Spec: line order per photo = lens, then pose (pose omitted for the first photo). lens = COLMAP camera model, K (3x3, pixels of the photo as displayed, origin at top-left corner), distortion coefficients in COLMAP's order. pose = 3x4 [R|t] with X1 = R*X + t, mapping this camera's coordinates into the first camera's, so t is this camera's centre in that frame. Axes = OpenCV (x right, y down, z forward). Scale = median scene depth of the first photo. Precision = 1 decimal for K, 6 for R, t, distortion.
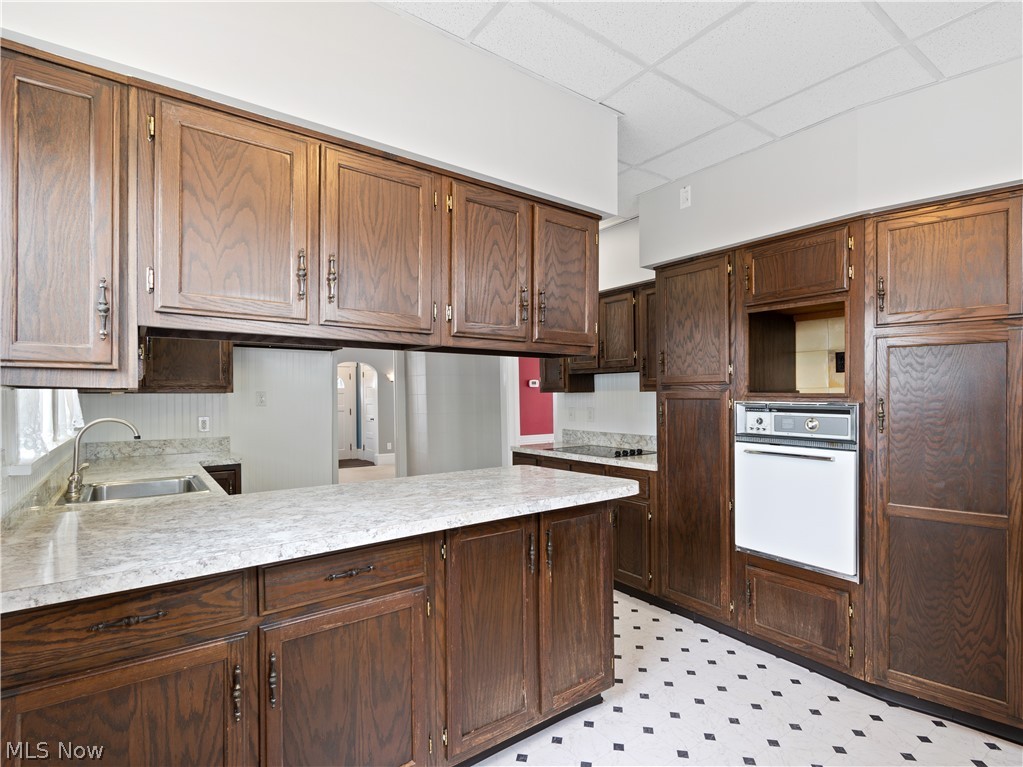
lens RADIAL K [[512.5, 0, 513.2], [0, 512.5, 397.9], [0, 0, 1]] dist [-0.008540, -0.000134]
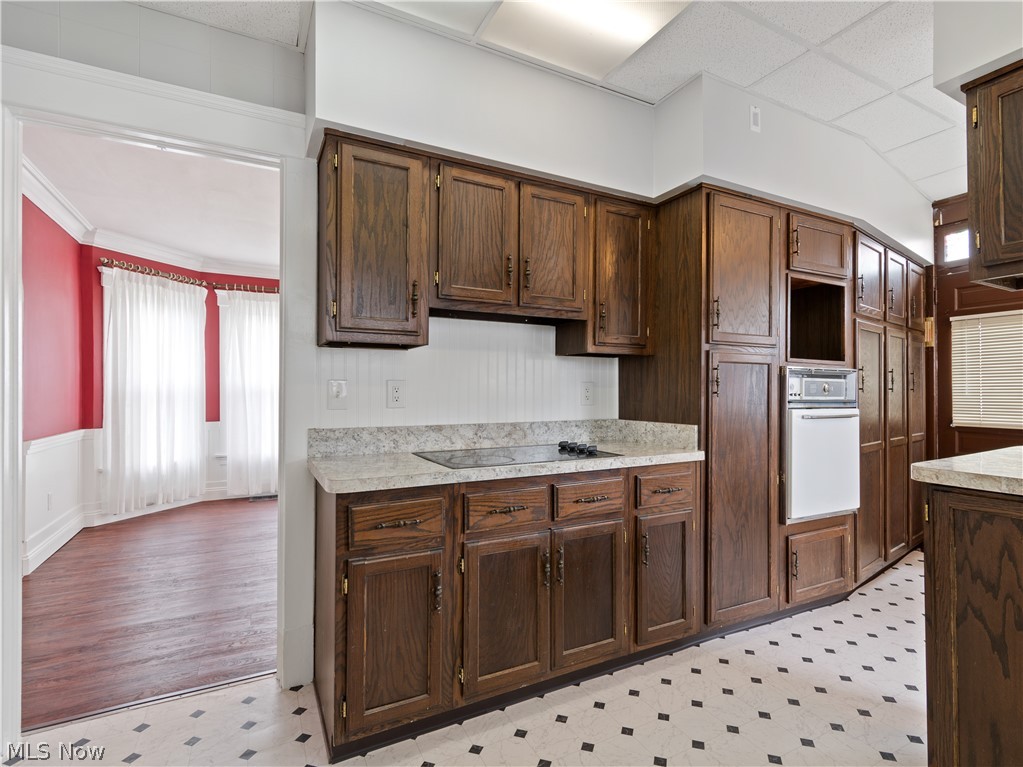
lens RADIAL K [[512.5, 0, 529.0], [0, 512.5, 389.0], [0, 0, 1]] dist [-0.008540, -0.000134]
pose [[0.132897, 0.012683, 0.991049, -0.573868], [0.004226, 0.999902, -0.013363, 0.059764], [-0.991121, 0.005964, 0.132830, 1.369881]]
